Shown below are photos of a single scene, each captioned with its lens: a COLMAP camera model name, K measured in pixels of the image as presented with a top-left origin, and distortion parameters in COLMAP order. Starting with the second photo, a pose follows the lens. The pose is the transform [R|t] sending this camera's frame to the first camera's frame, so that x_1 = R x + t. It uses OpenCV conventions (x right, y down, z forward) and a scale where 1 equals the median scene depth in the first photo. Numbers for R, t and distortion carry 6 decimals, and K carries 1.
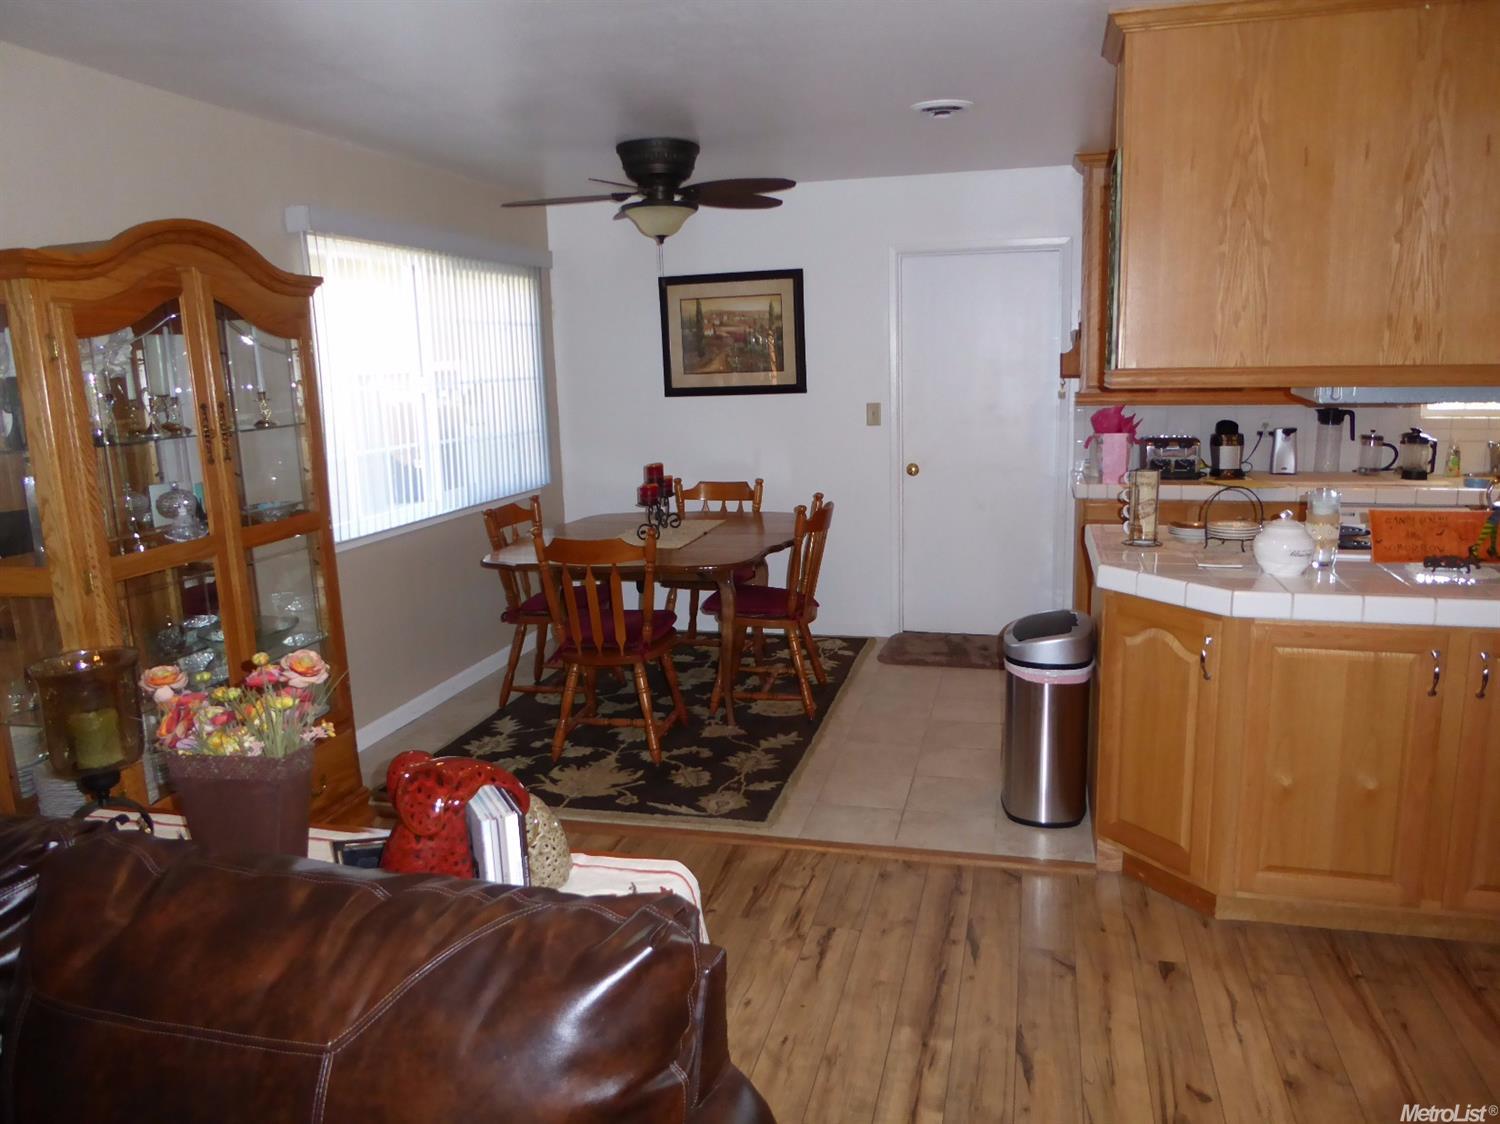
lens RADIAL K [[1068.7, 0, 750.0], [0, 1068.7, 562.0], [0, 0, 1]] dist [-0.023738, -0.001183]
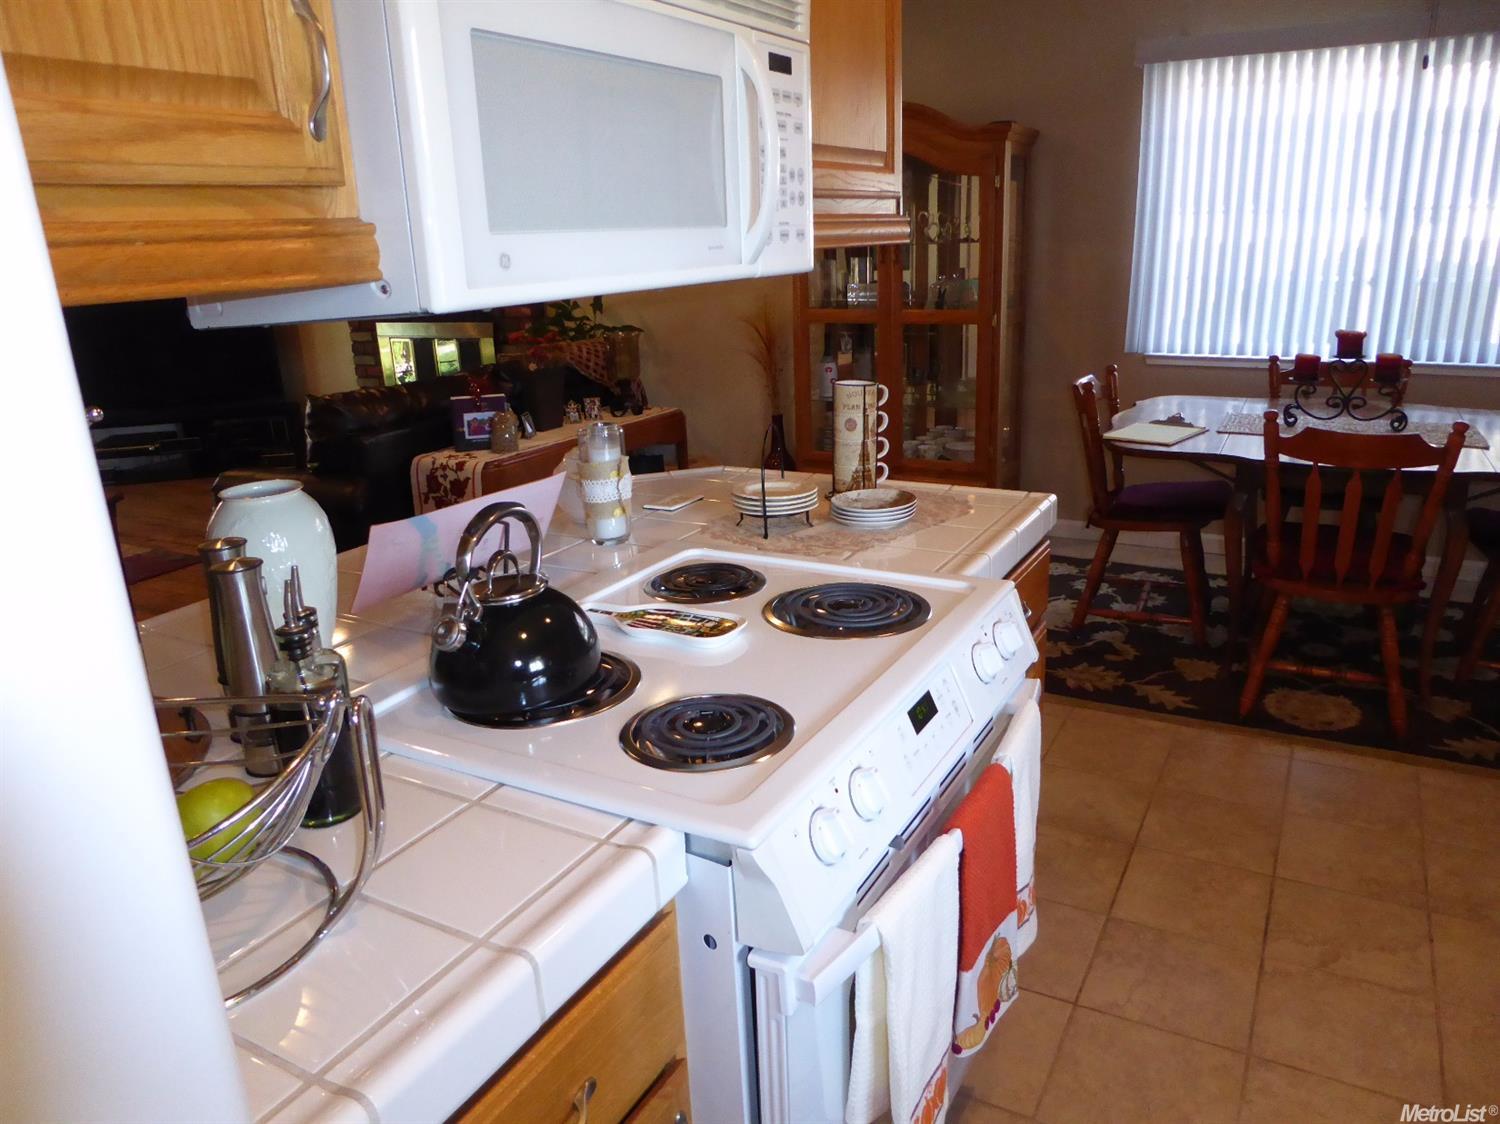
lens RADIAL K [[1068.7, 0, 750.0], [0, 1068.7, 562.0], [0, 0, 1]] dist [-0.023738, -0.001183]
pose [[-0.252077, 0.314037, -0.915335, 0.786099], [-0.143431, 0.923308, 0.356273, -0.152723], [0.957019, 0.221095, -0.187702, 0.860565]]
